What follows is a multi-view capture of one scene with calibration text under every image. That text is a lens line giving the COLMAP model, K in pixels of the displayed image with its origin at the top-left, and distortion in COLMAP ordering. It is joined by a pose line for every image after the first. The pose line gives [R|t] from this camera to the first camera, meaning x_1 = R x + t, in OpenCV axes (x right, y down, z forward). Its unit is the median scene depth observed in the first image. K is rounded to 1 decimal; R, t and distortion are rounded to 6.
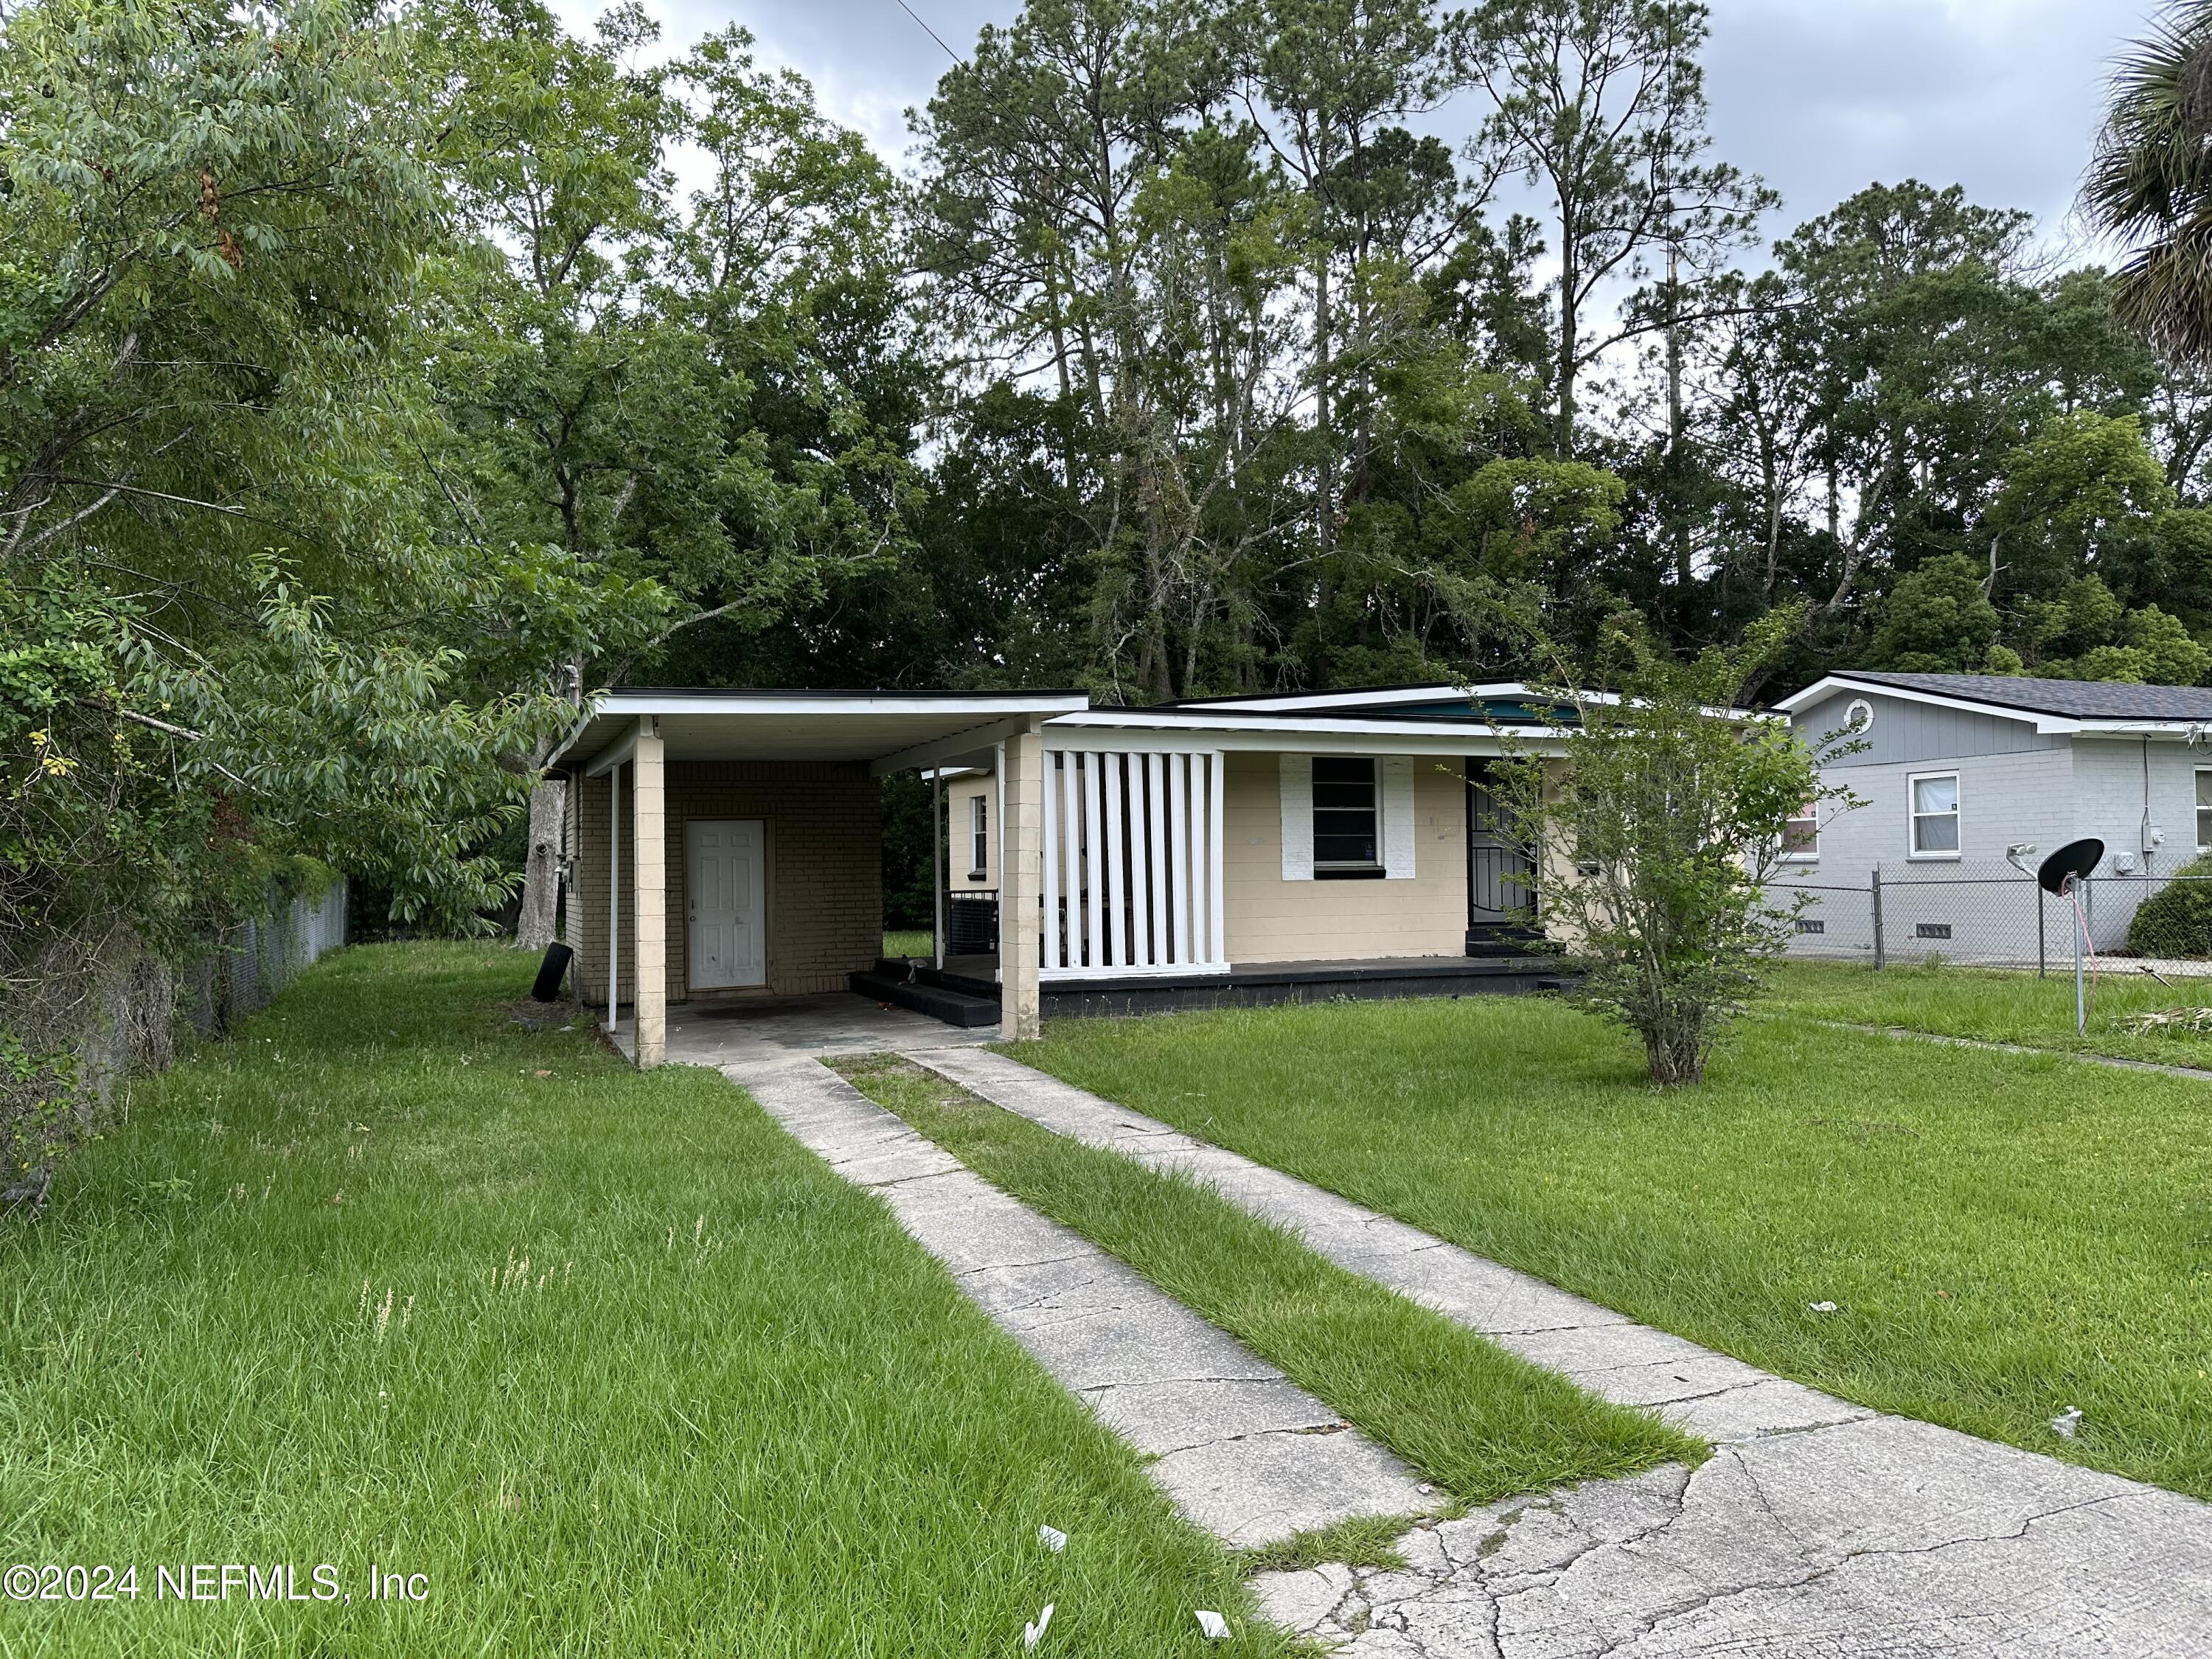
lens RADIAL K [[1522.0, 0, 1106.0], [0, 1522.0, 829.5], [0, 0, 1]] dist [0.045349, -0.001226]
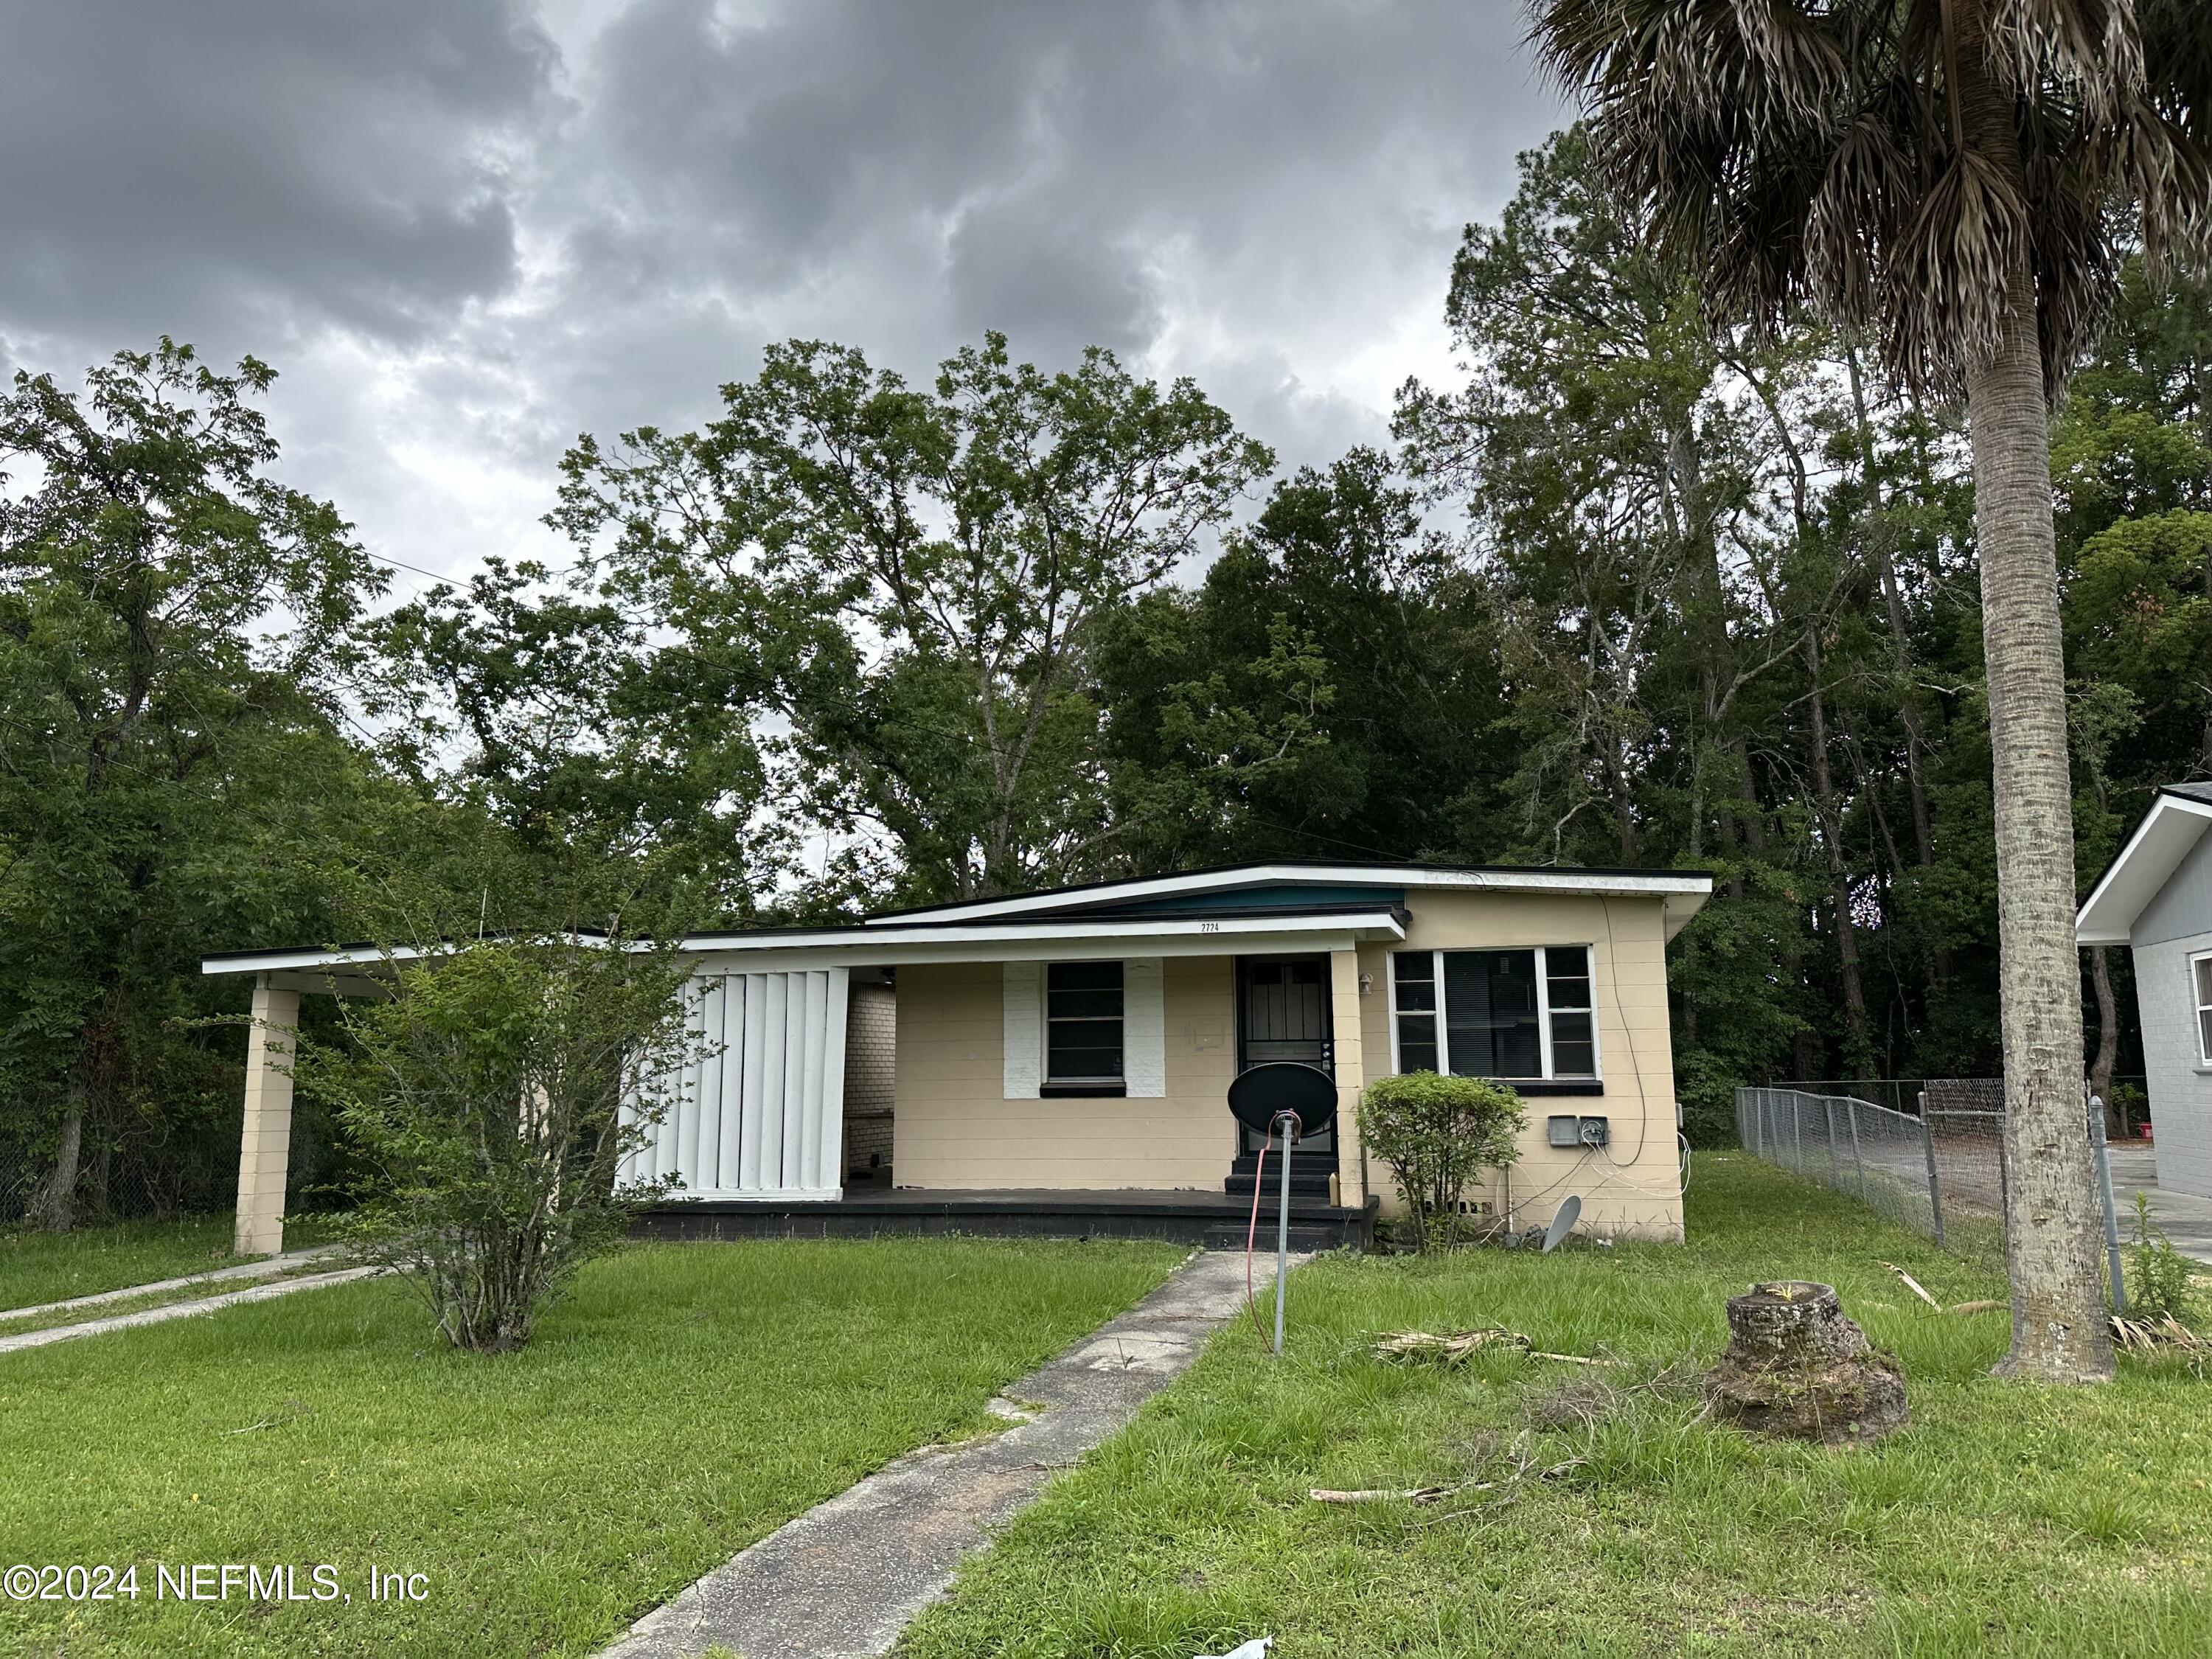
lens RADIAL K [[1522.0, 0, 1106.0], [0, 1522.0, 829.5], [0, 0, 1]] dist [0.045349, -0.001226]
pose [[0.823156, -0.083794, -0.561599, 0.694465], [0.021829, 0.992990, -0.116163, -0.020228], [0.567396, 0.083361, 0.819215, 0.251551]]
